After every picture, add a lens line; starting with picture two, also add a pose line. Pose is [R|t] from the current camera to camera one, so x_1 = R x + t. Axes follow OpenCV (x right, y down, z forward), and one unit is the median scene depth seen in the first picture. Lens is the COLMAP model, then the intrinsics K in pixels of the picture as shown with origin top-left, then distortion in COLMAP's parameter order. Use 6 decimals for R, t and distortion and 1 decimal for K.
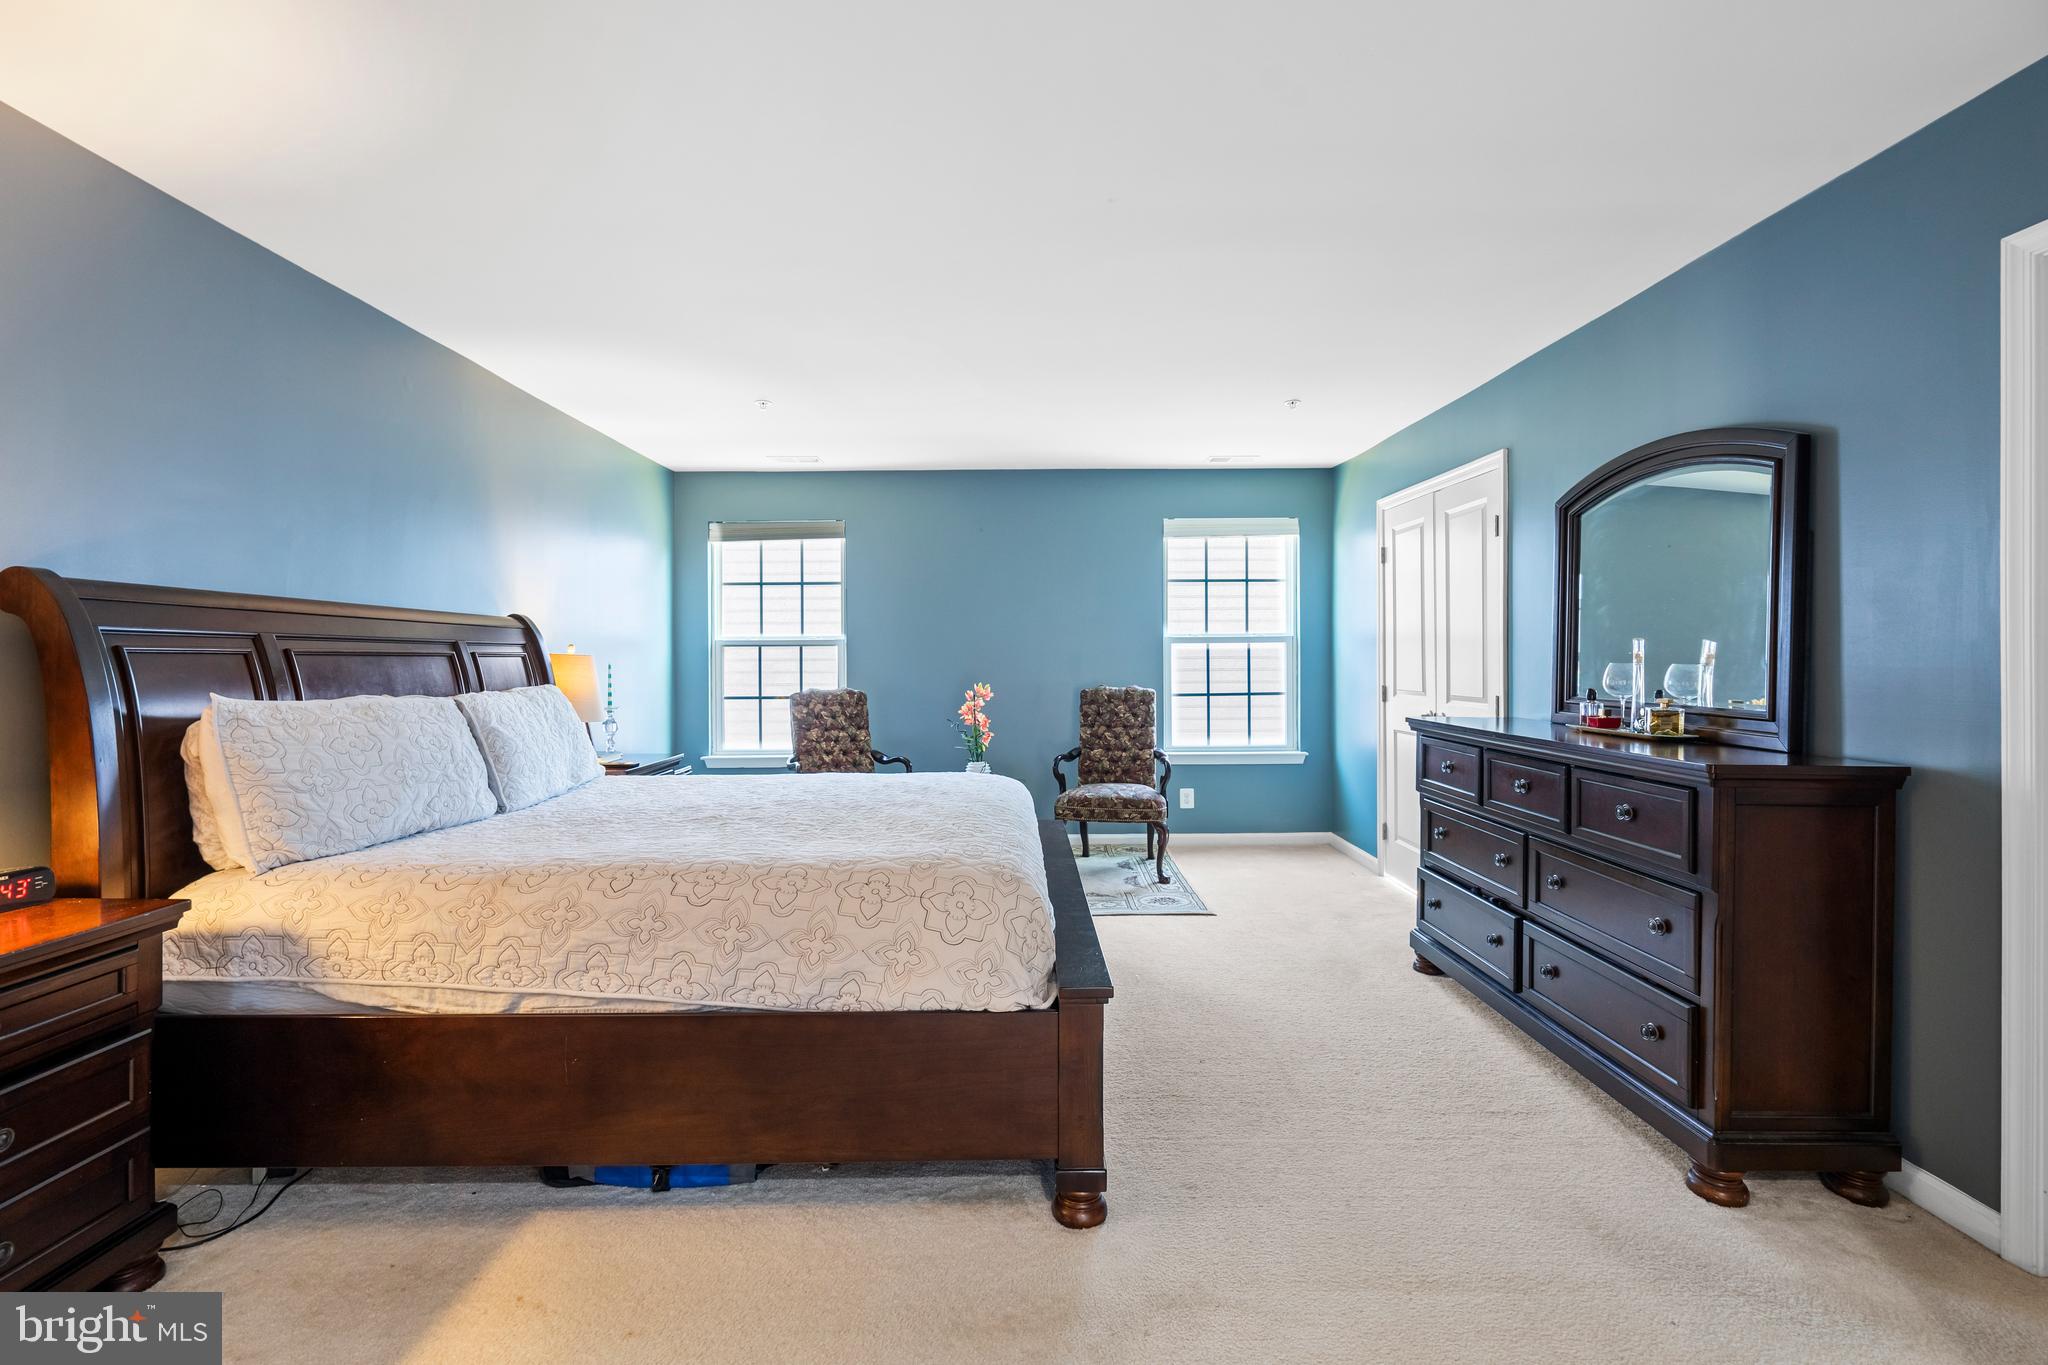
lens RADIAL K [[936.8, 0, 1019.3], [0, 936.8, 673.8], [0, 0, 1]] dist [-0.005881, 0.004094]
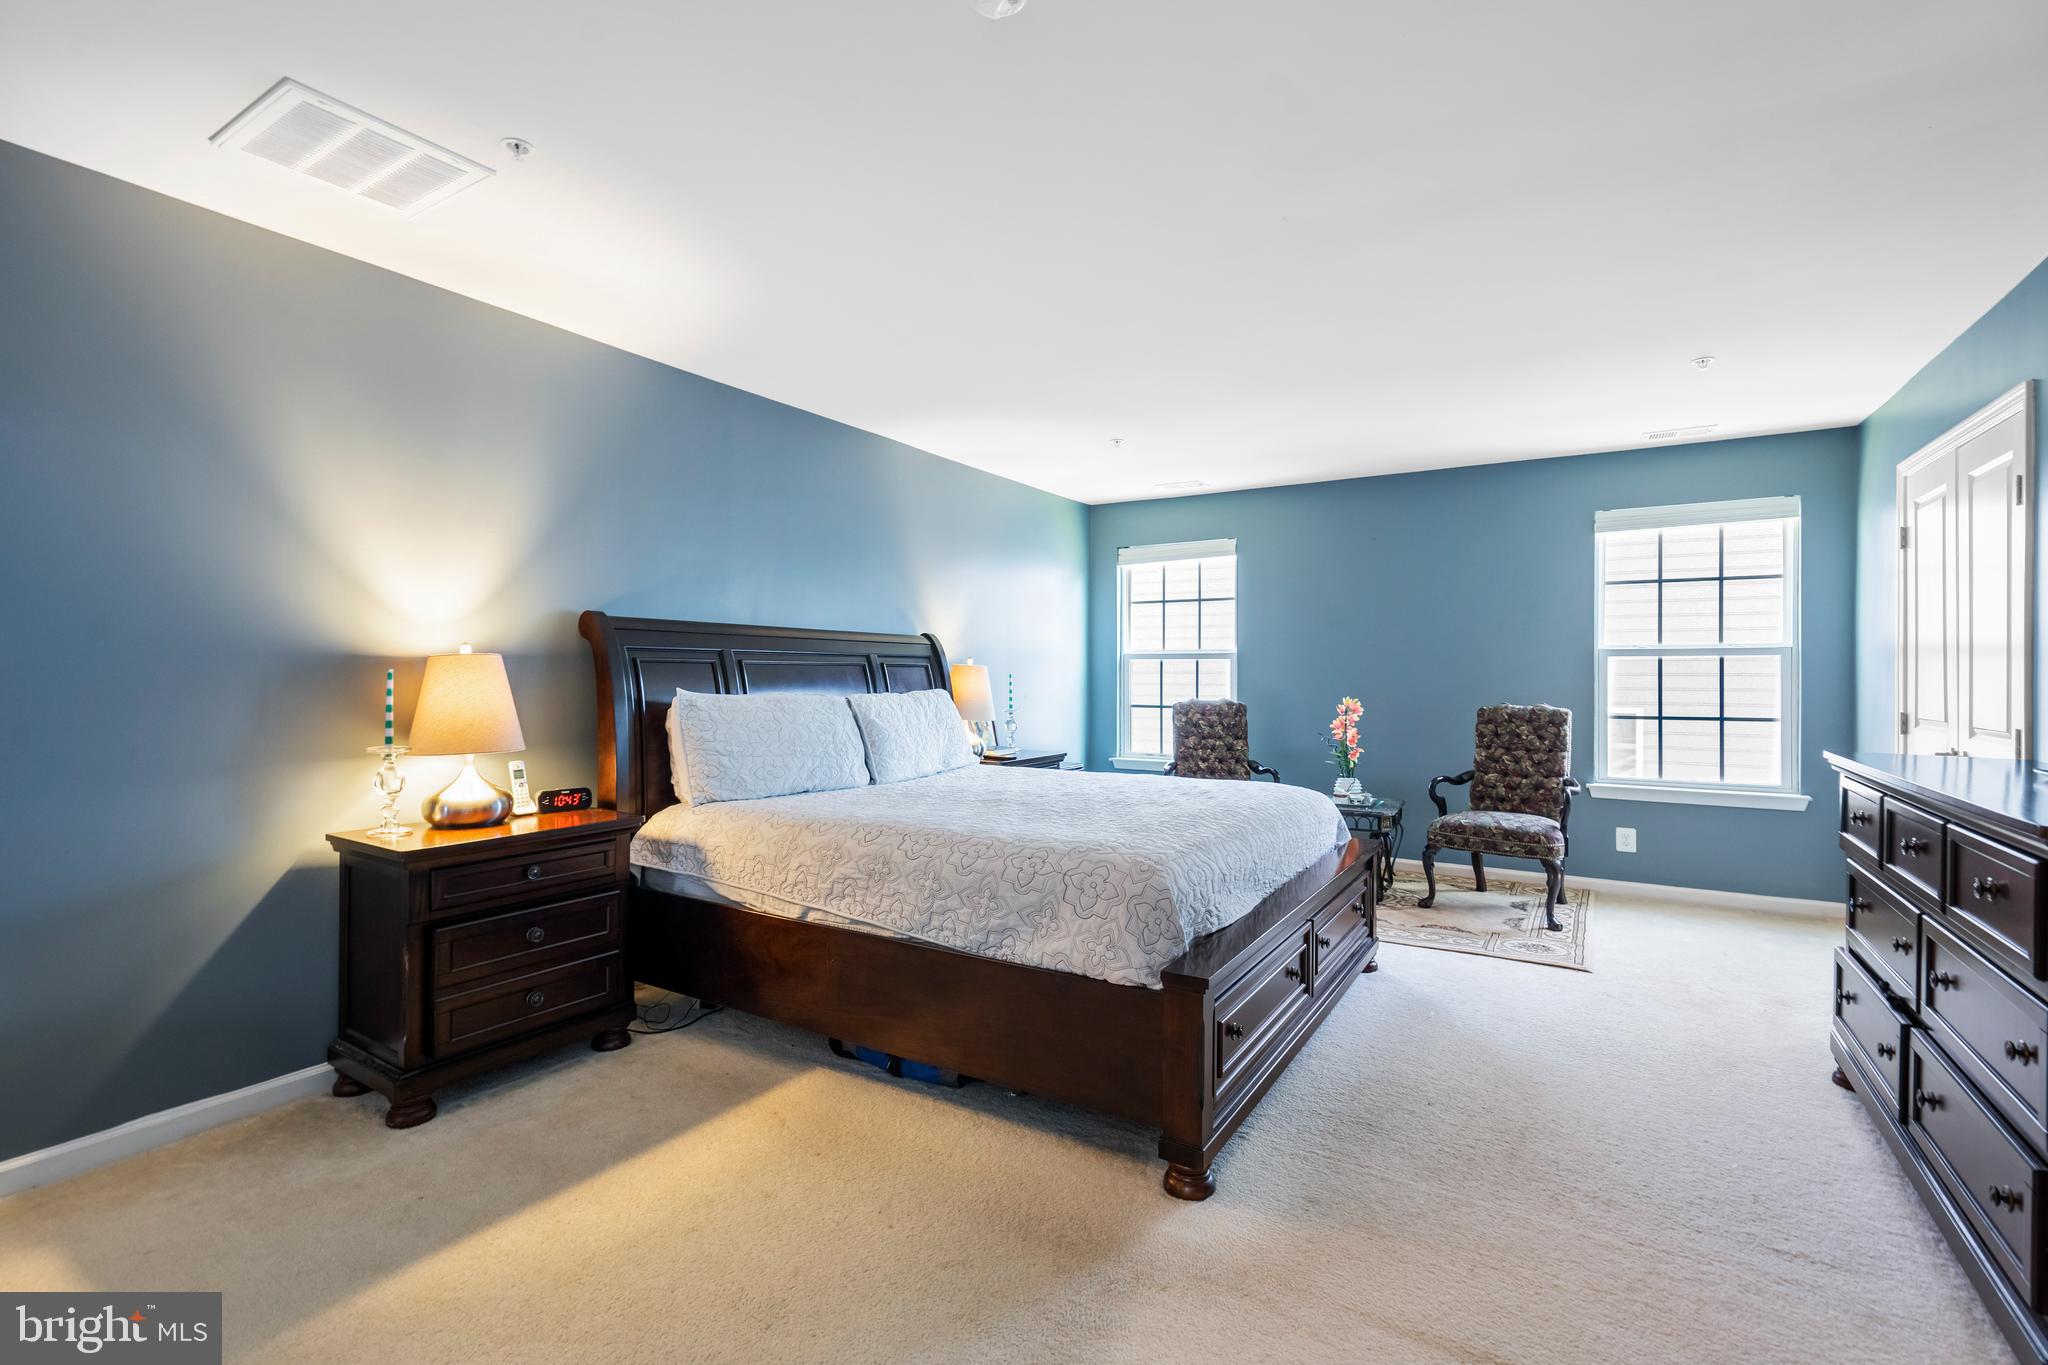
lens RADIAL K [[936.8, 0, 1017.5], [0, 936.8, 683.5], [0, 0, 1]] dist [-0.005881, 0.004094]
pose [[0.844891, 0.015428, -0.534716, 0.313815], [-0.017236, 0.999850, 0.001613, 0.000367], [0.534660, 0.007854, 0.845031, -0.011396]]
